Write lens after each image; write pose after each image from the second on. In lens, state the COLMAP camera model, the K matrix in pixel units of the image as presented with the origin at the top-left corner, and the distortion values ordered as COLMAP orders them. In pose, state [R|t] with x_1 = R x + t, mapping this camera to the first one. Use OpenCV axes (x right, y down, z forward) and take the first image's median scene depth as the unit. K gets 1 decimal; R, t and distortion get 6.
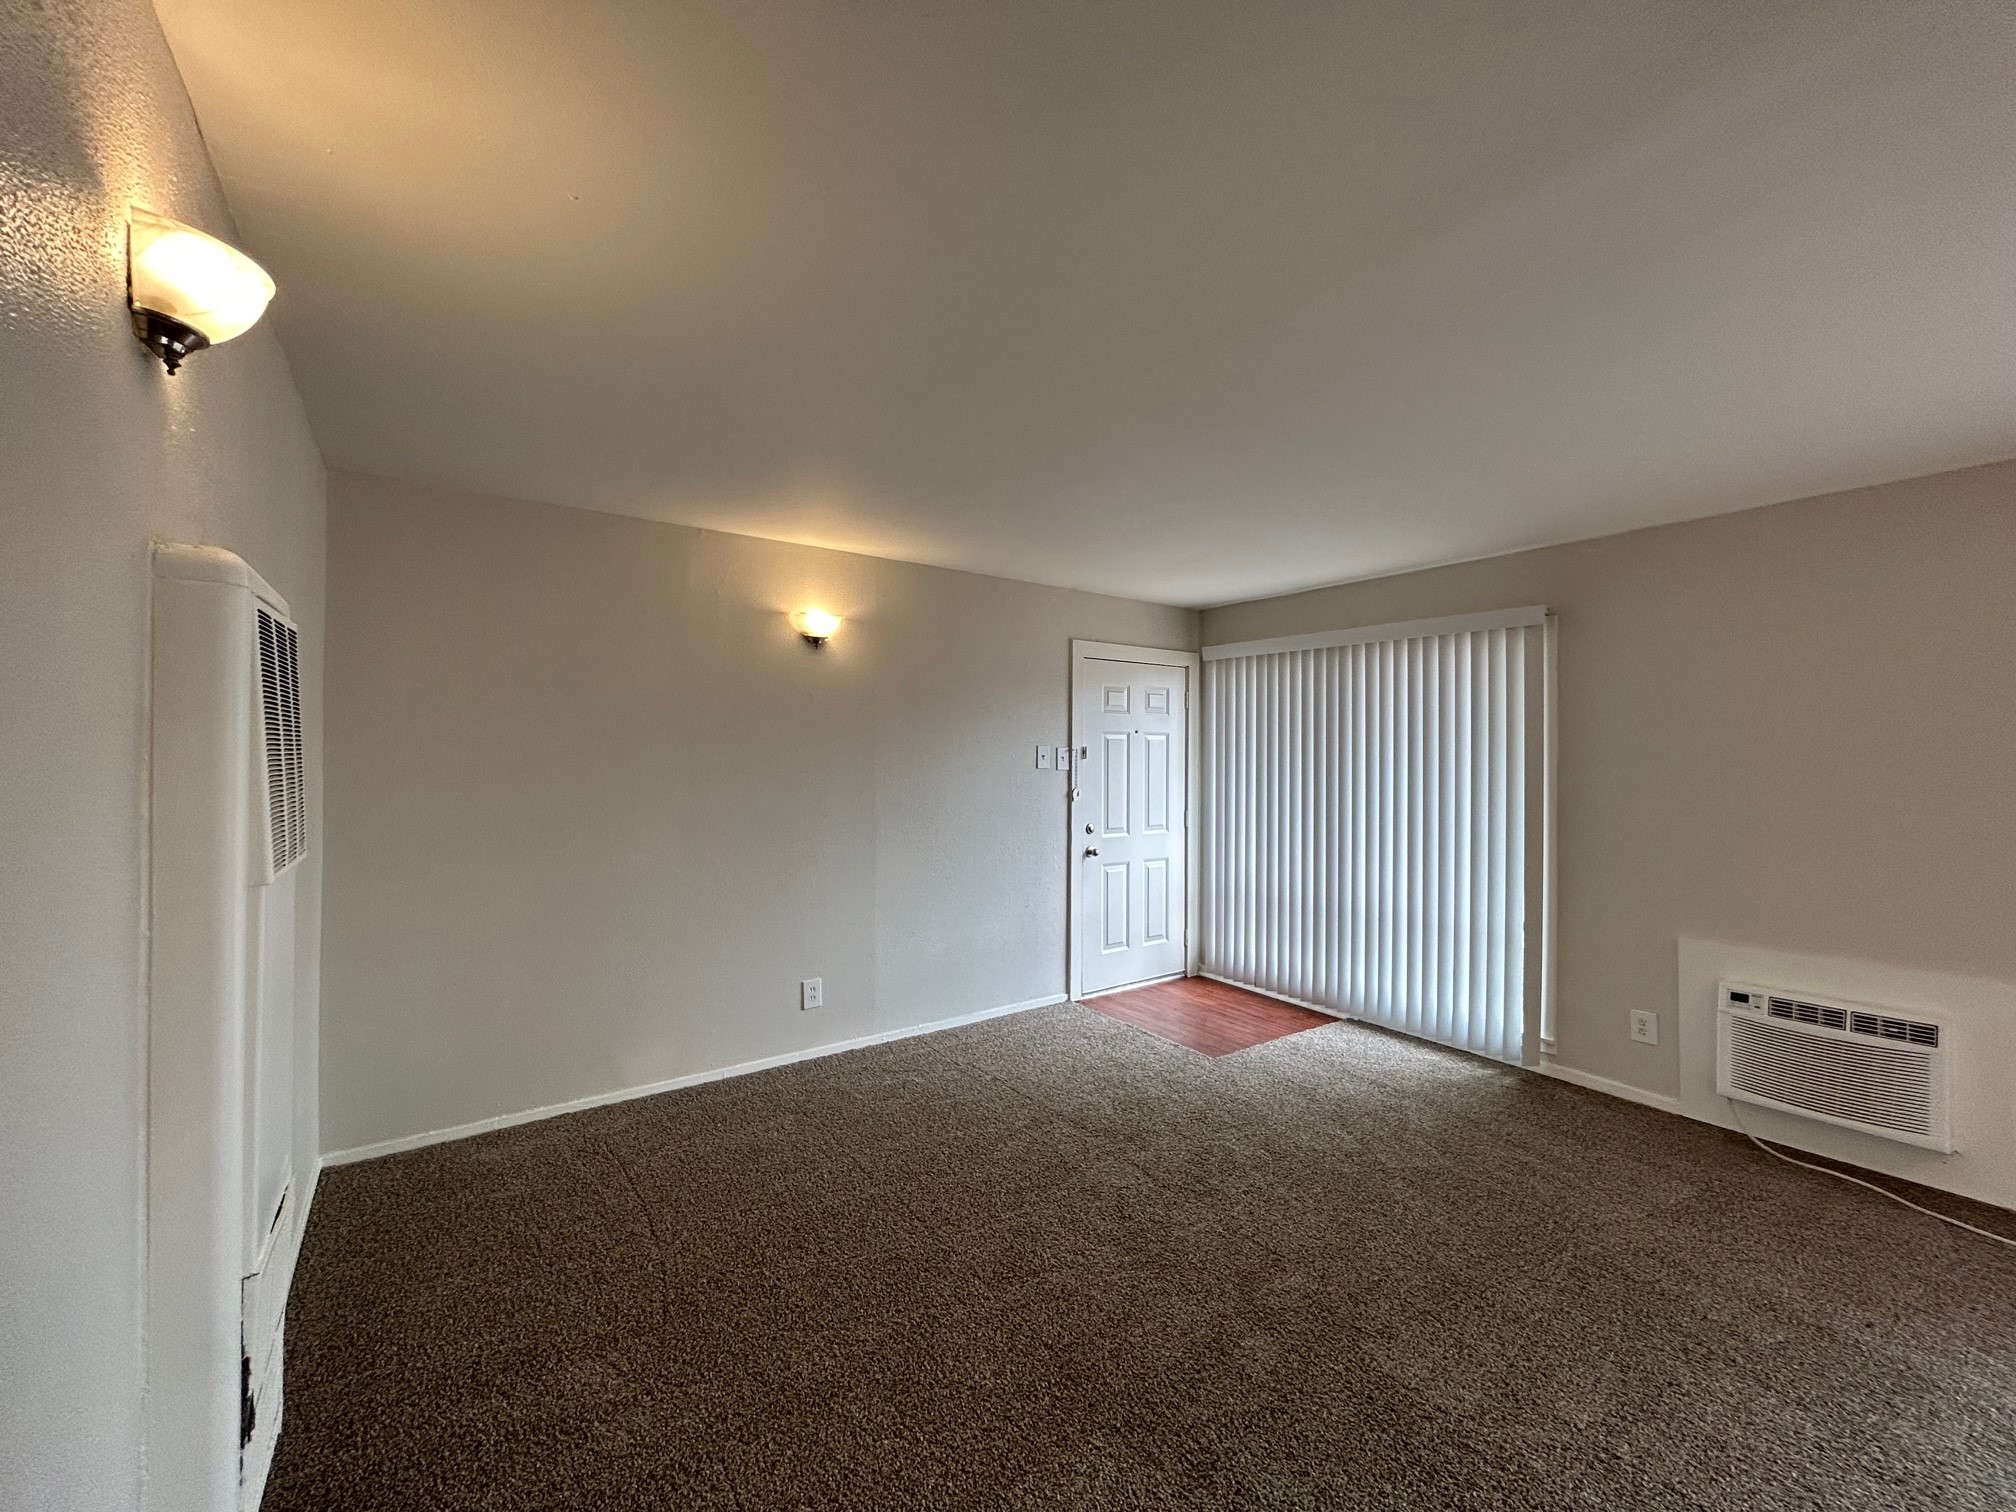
lens RADIAL K [[814.2, 0, 1007.4], [0, 814.2, 752.5], [0, 0, 1]] dist [0.003024, 0.000632]
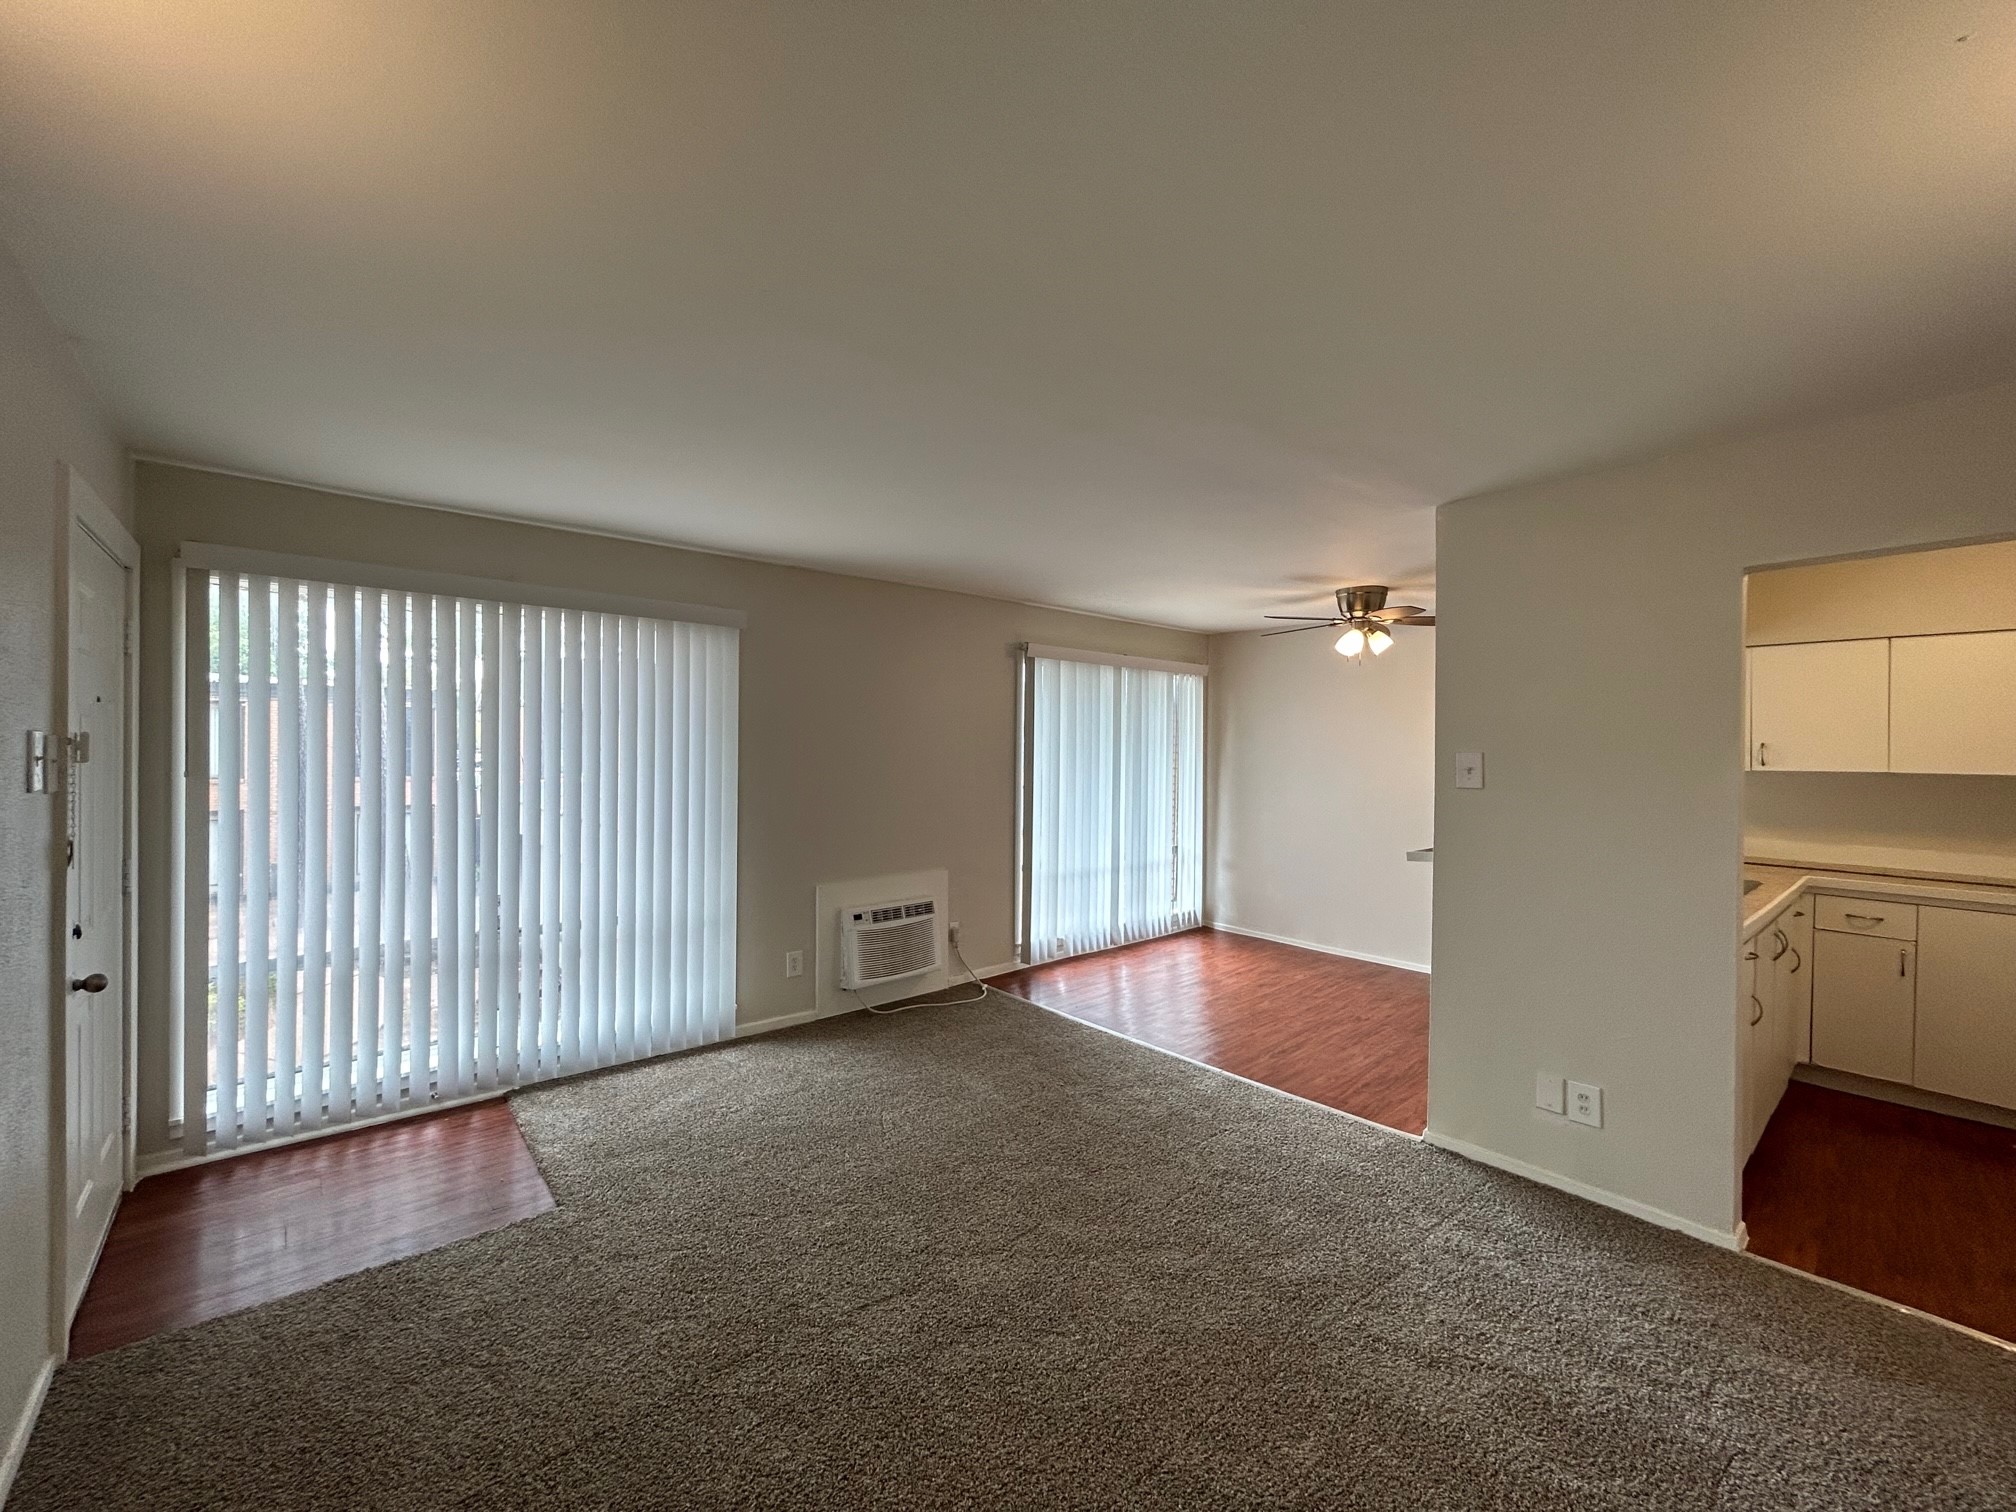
lens RADIAL K [[807.9, 0, 1008.7], [0, 807.9, 745.5], [0, 0, 1]] dist [-0.013680, 0.000195]
pose [[-0.100226, -0.009842, 0.994916, -0.392696], [-0.016613, 0.999828, 0.008217, -0.013158], [-0.994826, -0.015705, -0.100372, 0.643147]]
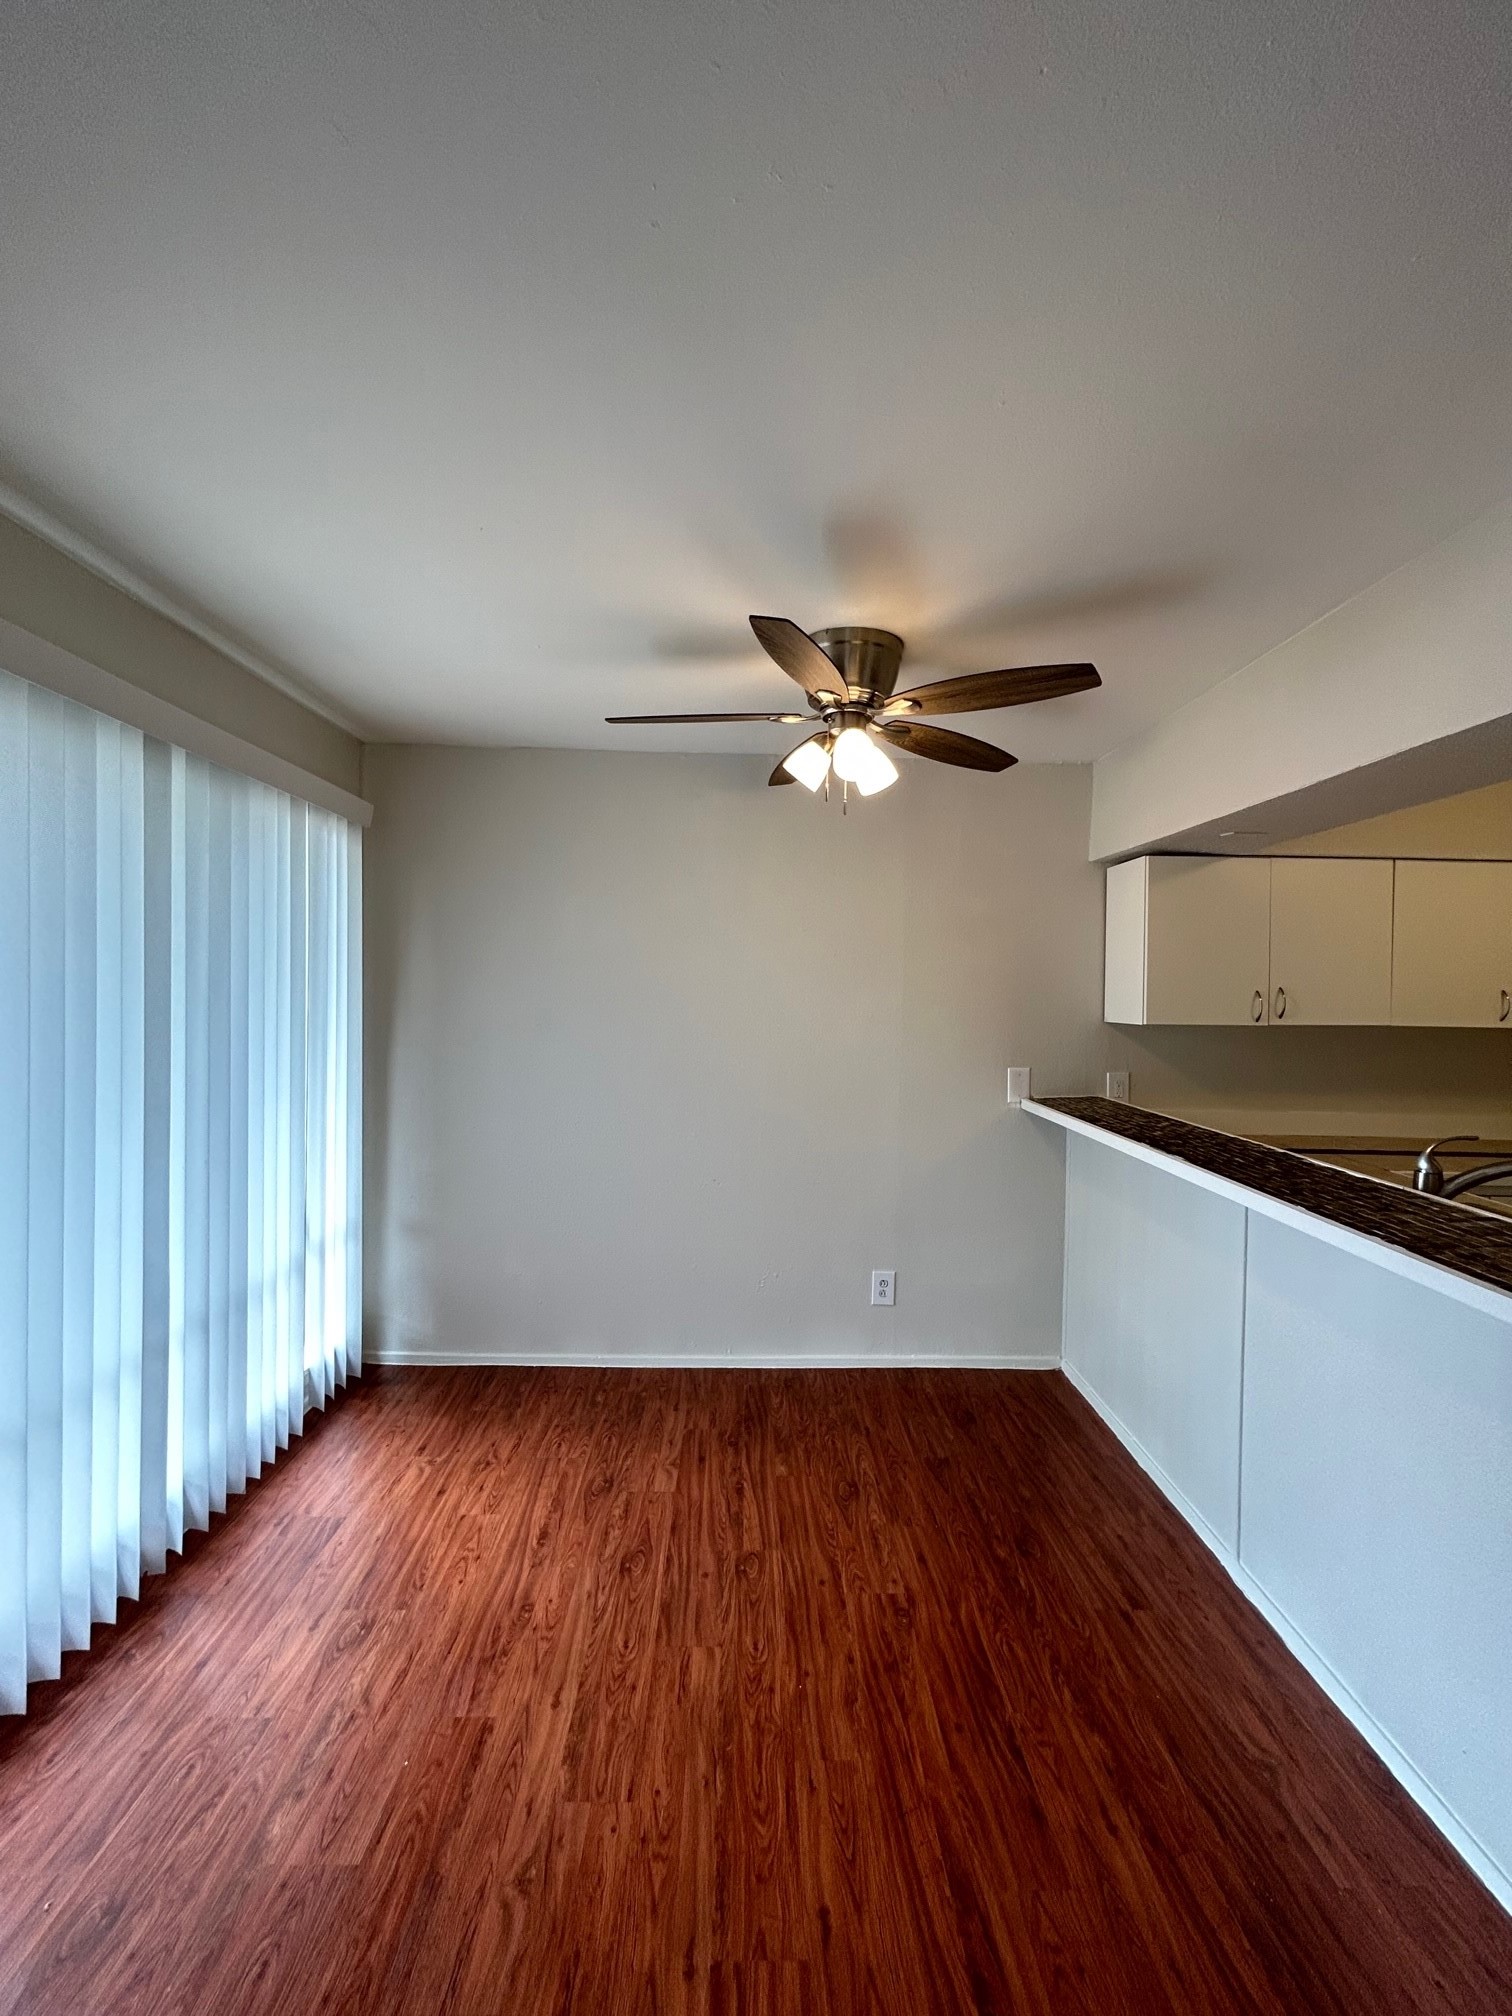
lens RADIAL K [[814.2, 0, 758.7], [0, 814.2, 1008.3], [0, 0, 1]] dist [0.003024, 0.000632]
pose [[-0.824962, -0.032517, 0.564251, 0.412881], [-0.025942, 0.999470, 0.019669, -0.007415], [-0.564592, 0.001588, -0.825369, 0.510431]]
